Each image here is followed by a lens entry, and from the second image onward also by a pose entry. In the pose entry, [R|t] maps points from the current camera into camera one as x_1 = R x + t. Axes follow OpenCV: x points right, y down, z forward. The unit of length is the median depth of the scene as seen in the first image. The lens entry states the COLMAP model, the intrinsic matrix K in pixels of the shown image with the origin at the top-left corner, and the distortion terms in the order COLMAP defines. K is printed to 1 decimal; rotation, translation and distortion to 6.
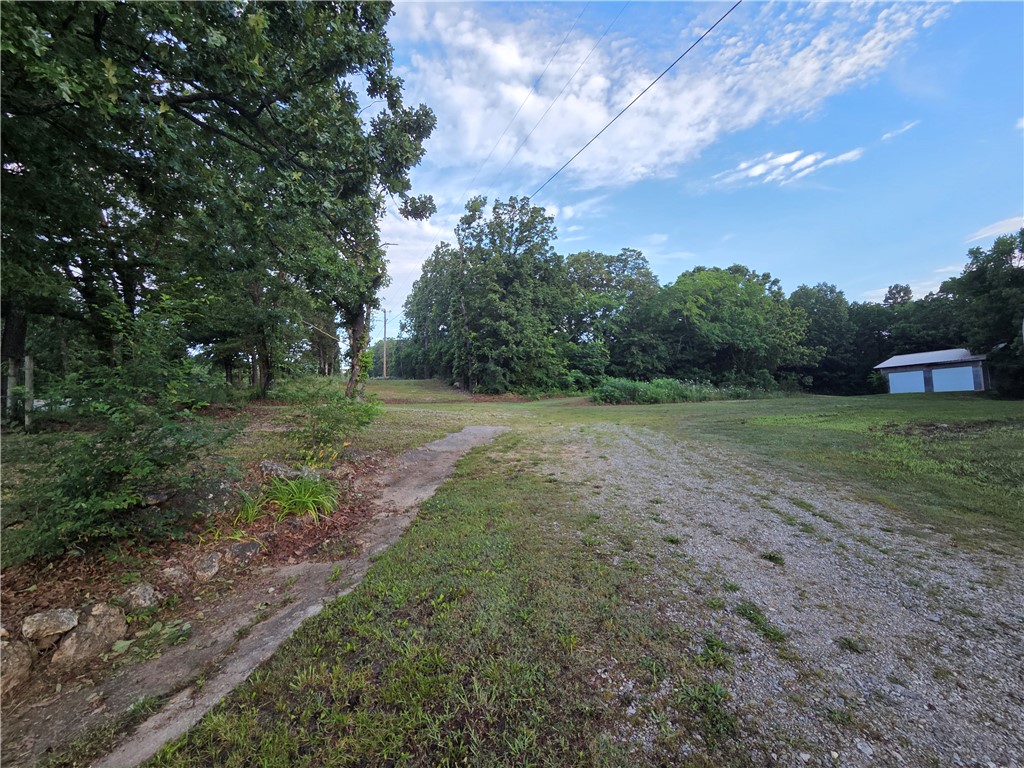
lens RADIAL K [[416.7, 0, 518.1], [0, 416.7, 381.9], [0, 0, 1]] dist [0.004881, -0.001824]
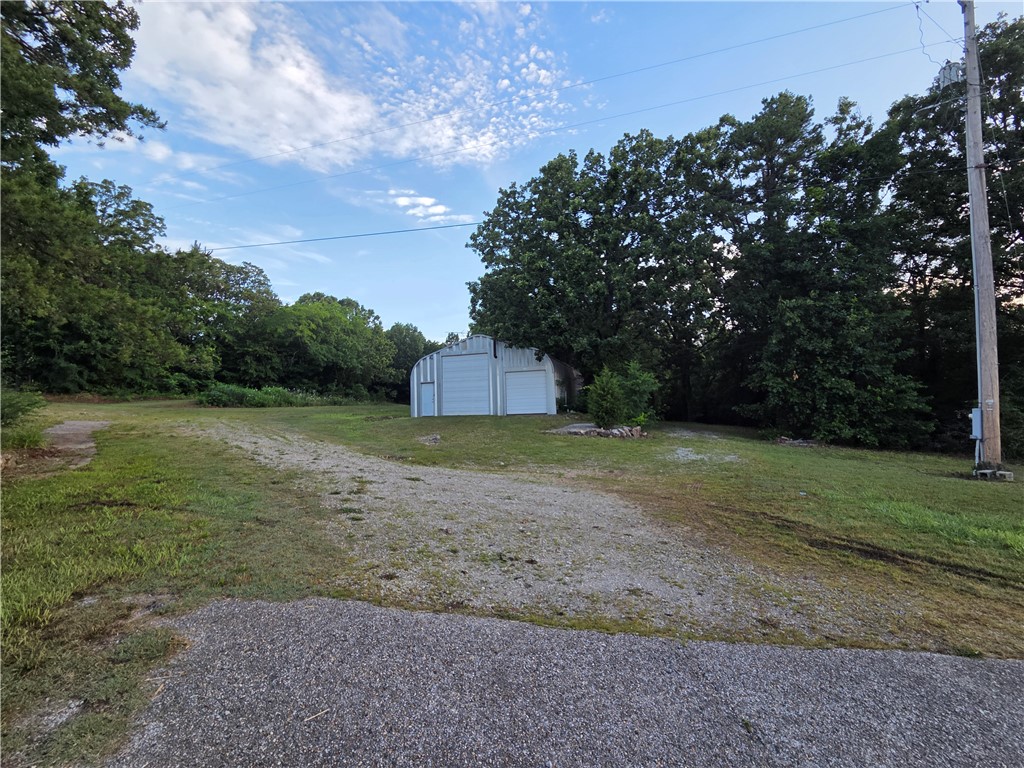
lens RADIAL K [[416.7, 0, 513.7], [0, 416.7, 383.8], [0, 0, 1]] dist [0.004881, -0.001824]
pose [[0.679079, 0.061381, 0.731495, -0.051035], [-0.051150, 0.998032, -0.036262, -0.007692], [-0.732281, -0.012792, 0.680882, -0.280519]]
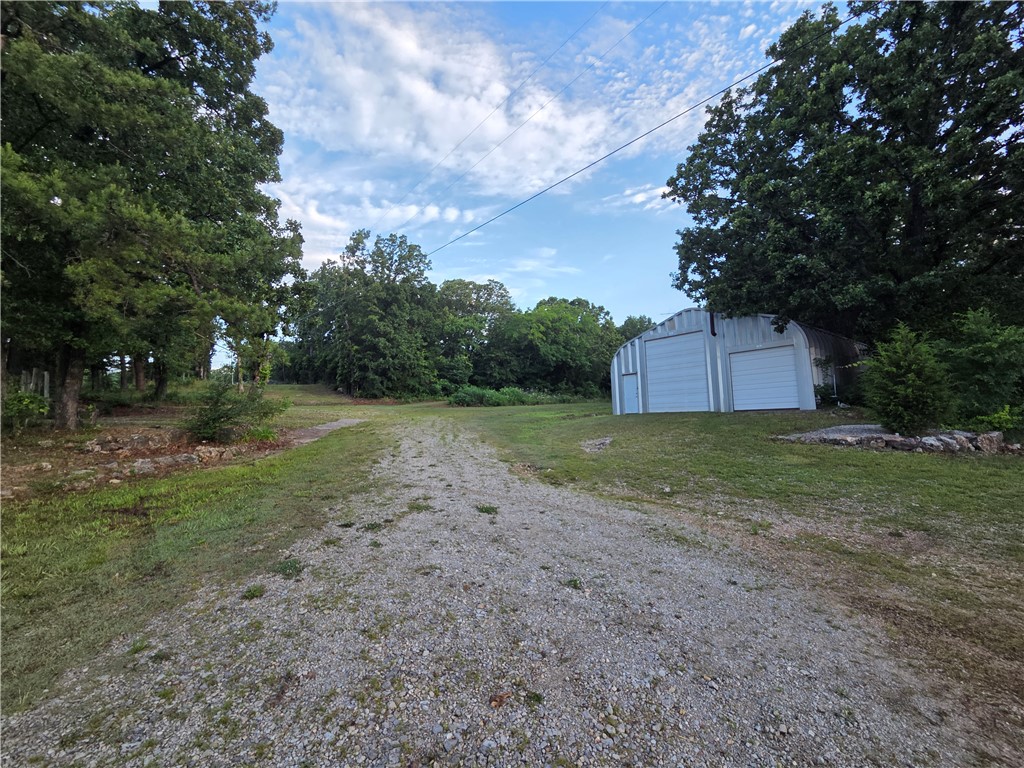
lens RADIAL K [[416.7, 0, 515.8], [0, 416.7, 383.8], [0, 0, 1]] dist [0.004881, -0.001824]
pose [[0.970013, 0.016435, 0.242495, 0.045473], [-0.014350, 0.999843, -0.010363, -0.005641], [-0.242628, 0.006572, 0.970097, -0.239681]]
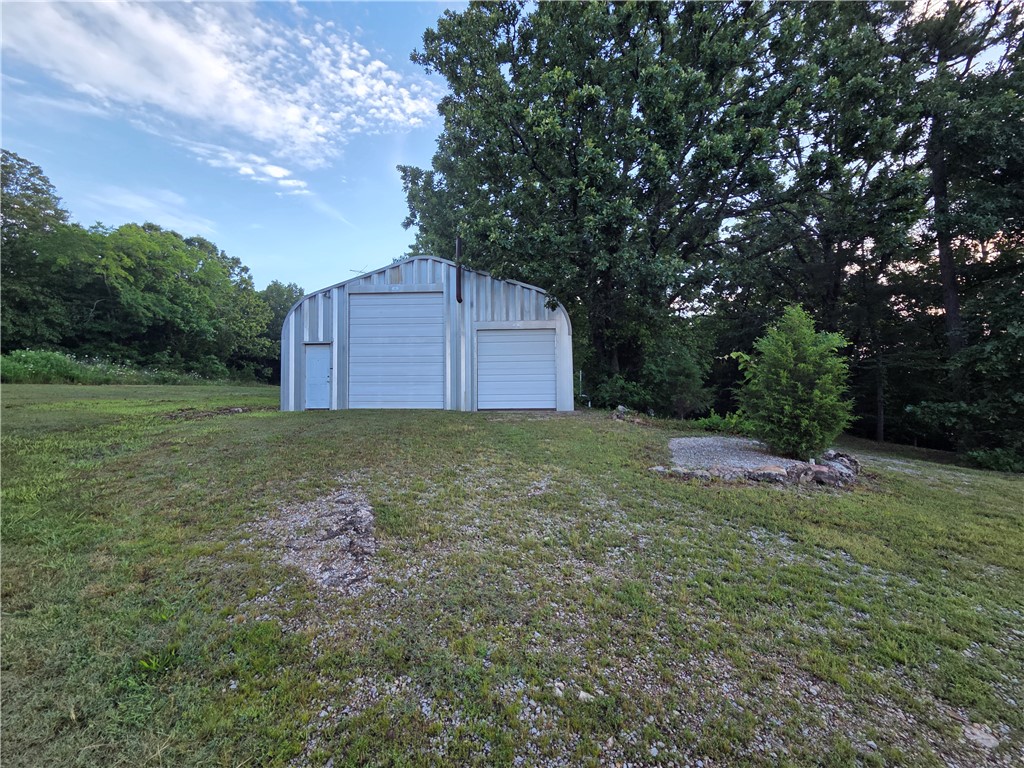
lens RADIAL K [[416.7, 0, 512.8], [0, 416.7, 384.9], [0, 0, 1]] dist [0.004881, -0.001824]
pose [[0.484366, 0.054255, 0.873181, 0.104654], [-0.079413, 0.996681, -0.017877, -0.000536], [-0.871254, -0.060683, 0.487068, -0.059989]]
